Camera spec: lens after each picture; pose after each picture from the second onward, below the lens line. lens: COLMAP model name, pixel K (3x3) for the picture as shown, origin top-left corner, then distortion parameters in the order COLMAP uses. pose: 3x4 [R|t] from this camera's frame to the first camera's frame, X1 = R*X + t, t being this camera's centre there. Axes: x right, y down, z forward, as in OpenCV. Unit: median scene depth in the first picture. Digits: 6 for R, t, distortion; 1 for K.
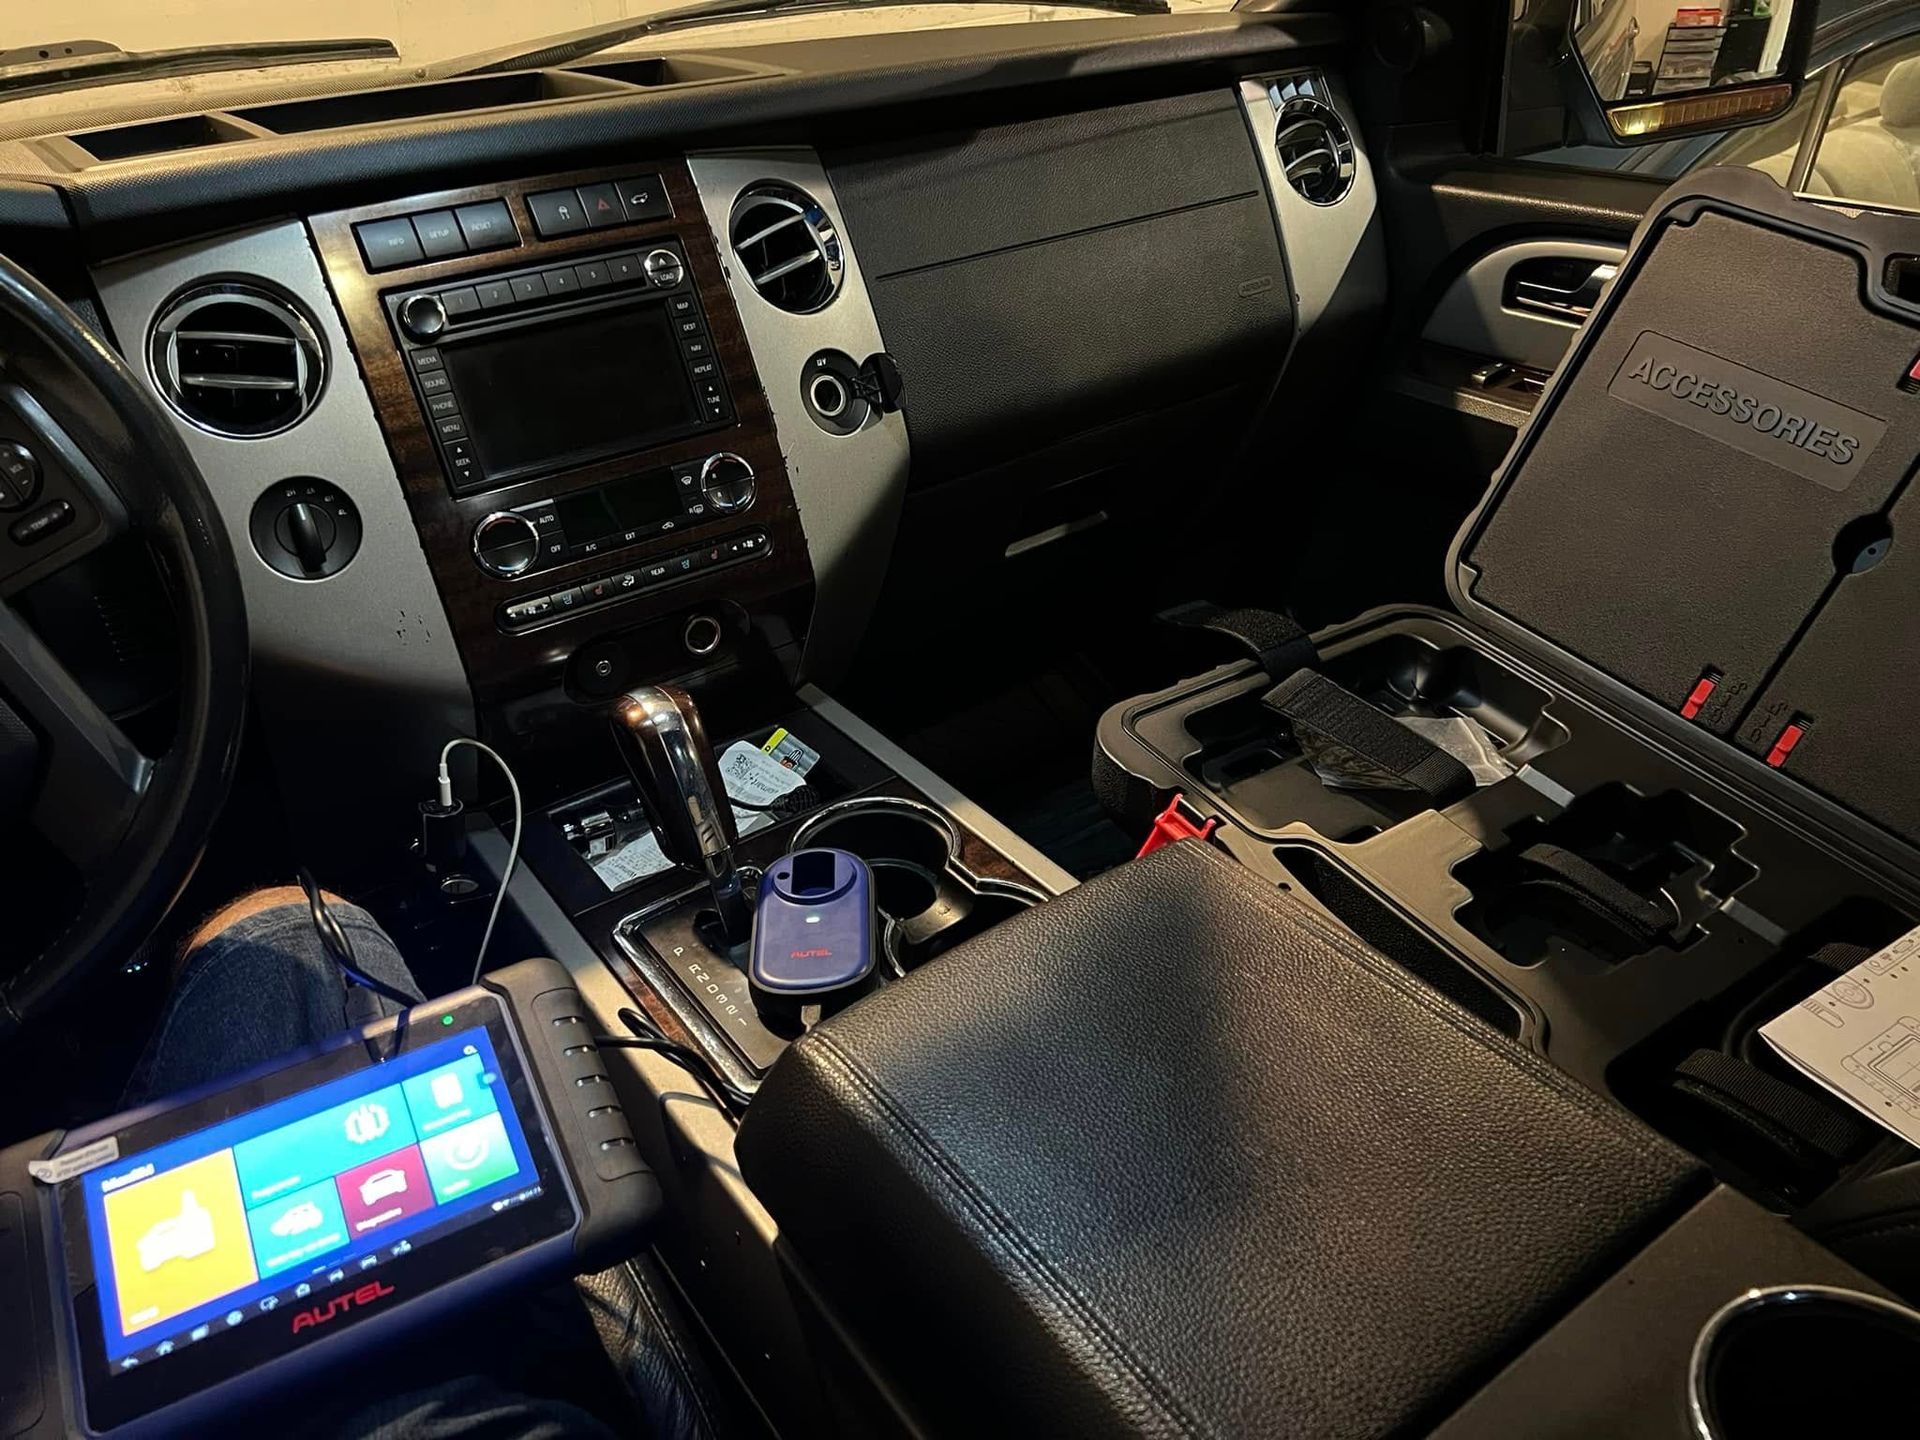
lens RADIAL K [[1444.1, 0, 978.2], [0, 1444.1, 733.9], [0, 0, 1]] dist [0.022338, -0.019712]
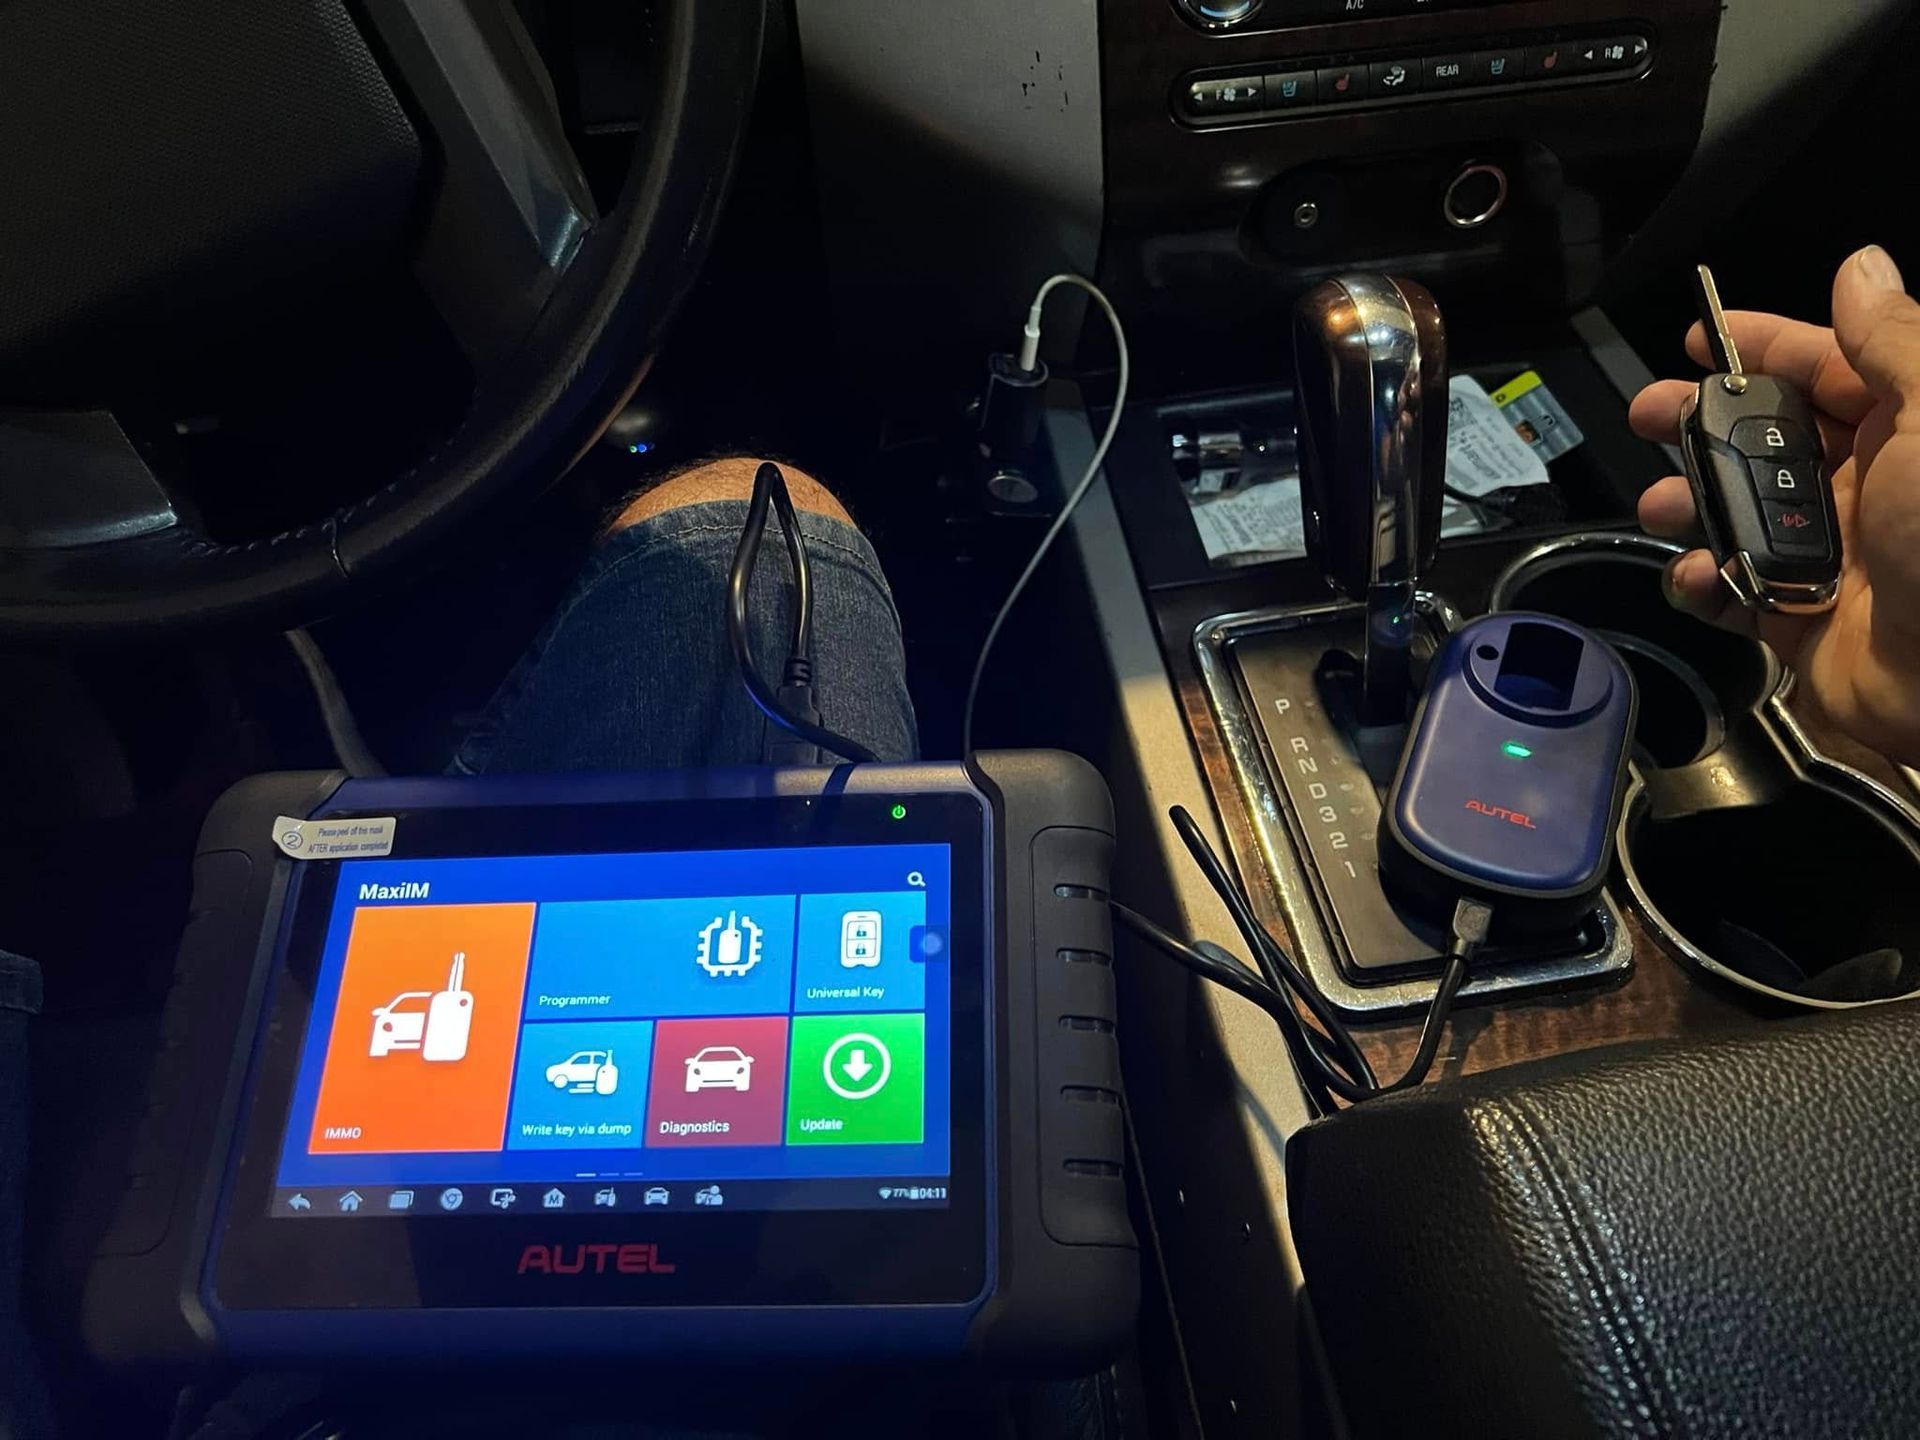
lens RADIAL K [[1444.1, 0, 956.6], [0, 1444.1, 715.7], [0, 0, 1]] dist [0.022338, -0.019712]
pose [[0.876801, 0.354278, -0.325126, -0.124953], [-0.240252, 0.908465, 0.342009, -0.030815], [0.416532, -0.221762, 0.881659, 0.376615]]
